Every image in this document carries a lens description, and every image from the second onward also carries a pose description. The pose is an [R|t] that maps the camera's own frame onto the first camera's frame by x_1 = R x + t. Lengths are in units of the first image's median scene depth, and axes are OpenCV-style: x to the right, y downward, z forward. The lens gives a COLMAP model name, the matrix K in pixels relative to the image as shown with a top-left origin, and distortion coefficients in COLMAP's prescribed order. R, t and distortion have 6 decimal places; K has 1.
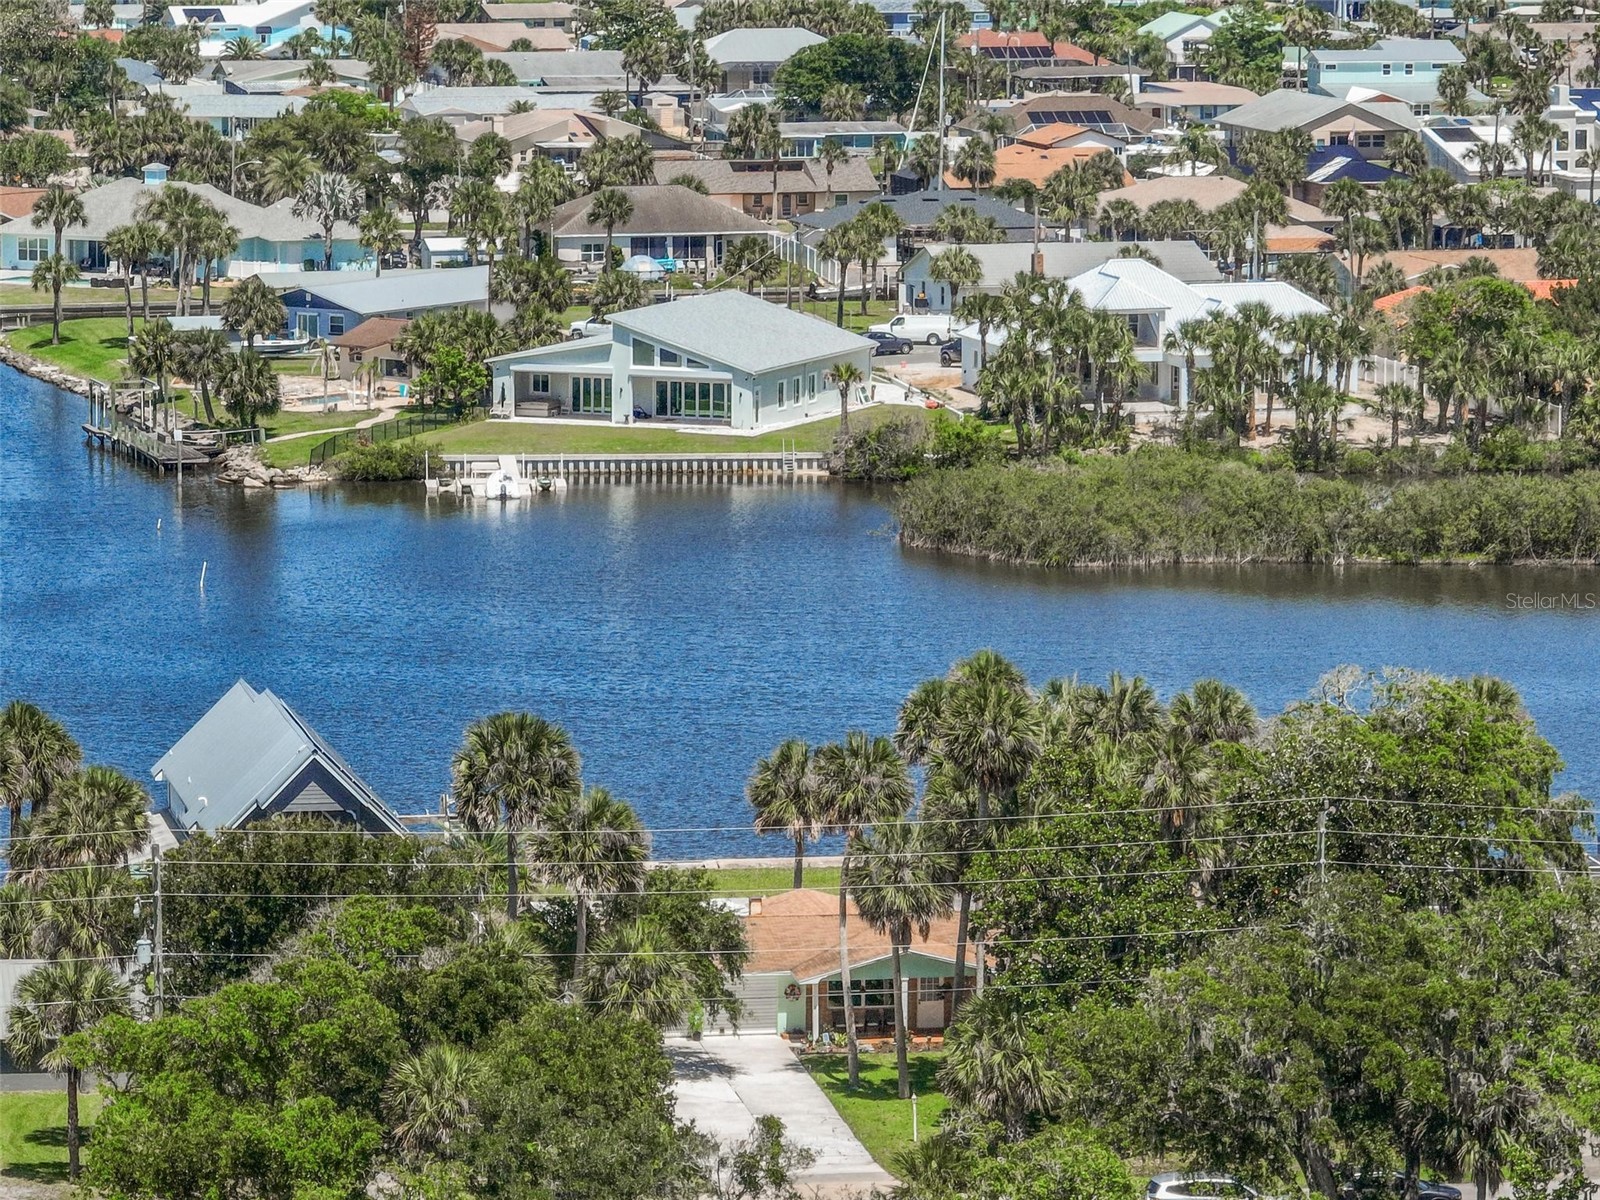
lens RADIAL K [[8436.3, 0, 801.0], [0, 8436.3, 600.0], [0, 0, 1]] dist [-0.176650, -12.191362]
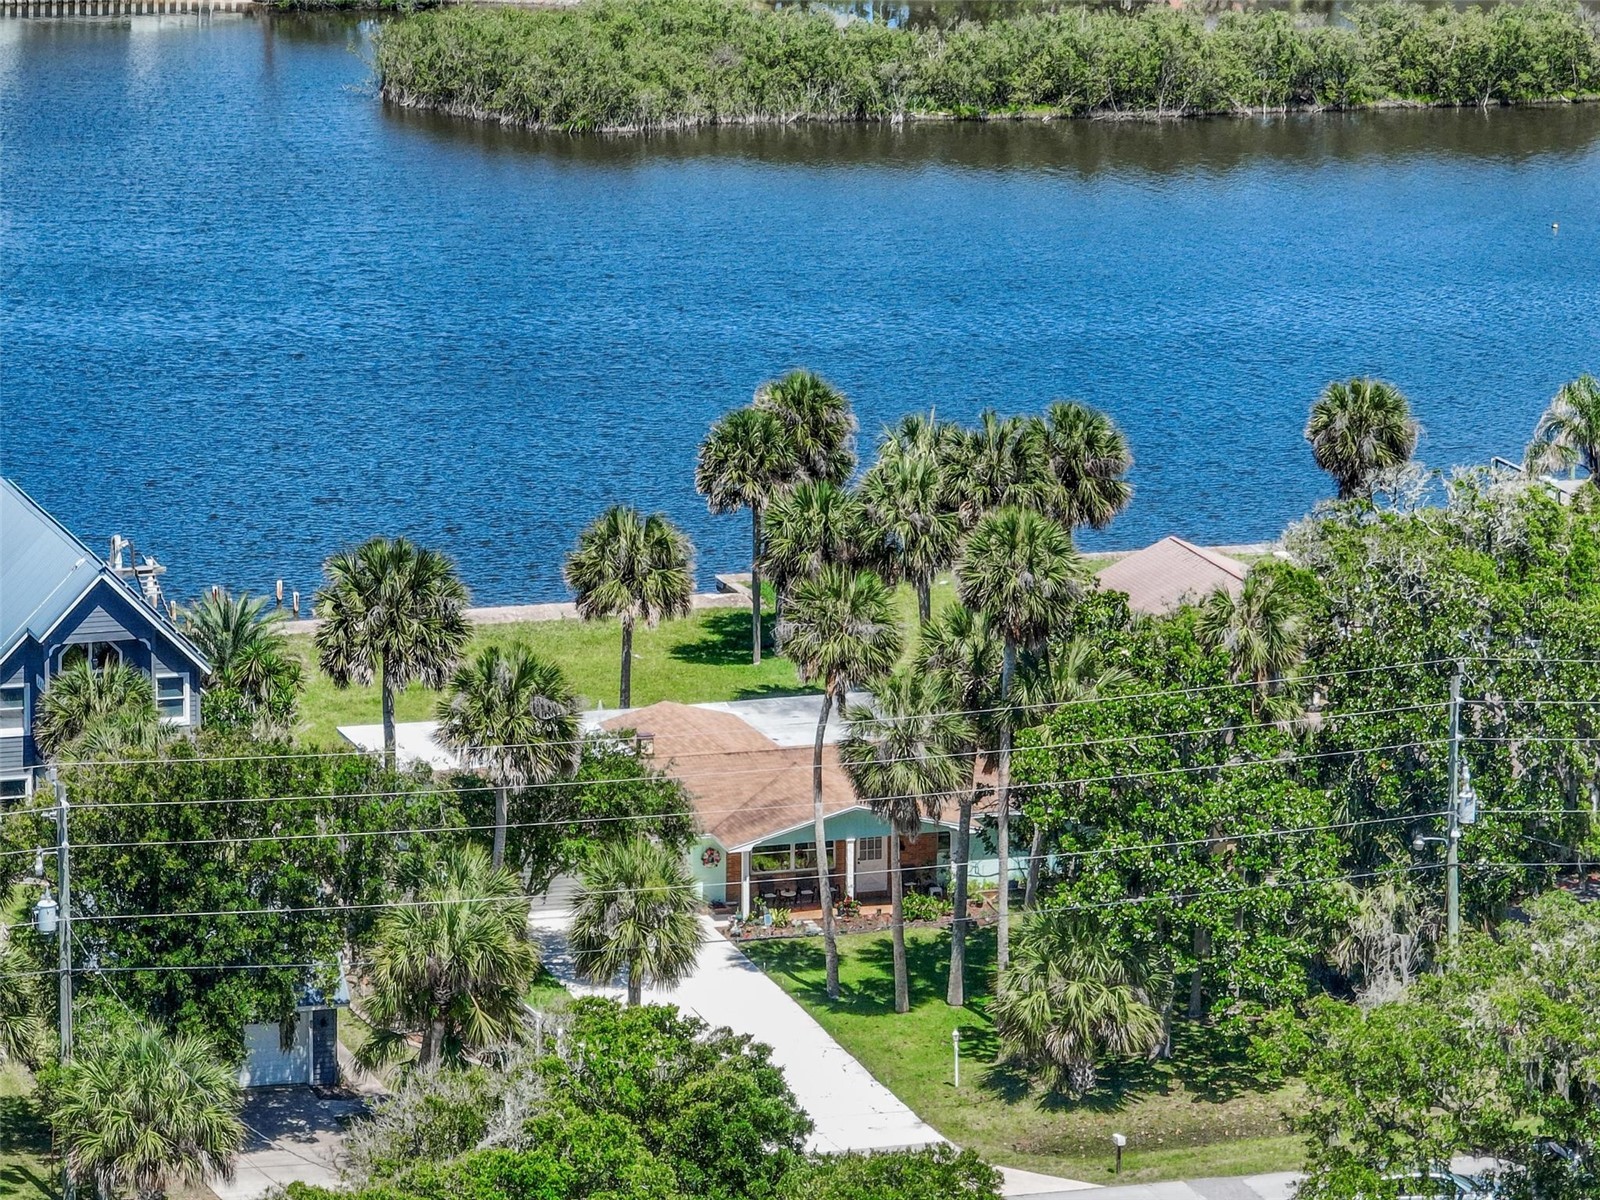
lens RADIAL K [[8436.3, 0, 801.0], [0, 8436.3, 600.0], [0, 0, 1]] dist [-0.176650, -12.191362]
pose [[0.990090, -0.028389, 0.137534, -0.094479], [0.015833, 0.995675, 0.091542, -0.048402], [-0.139538, -0.088457, 0.986258, 0.171251]]
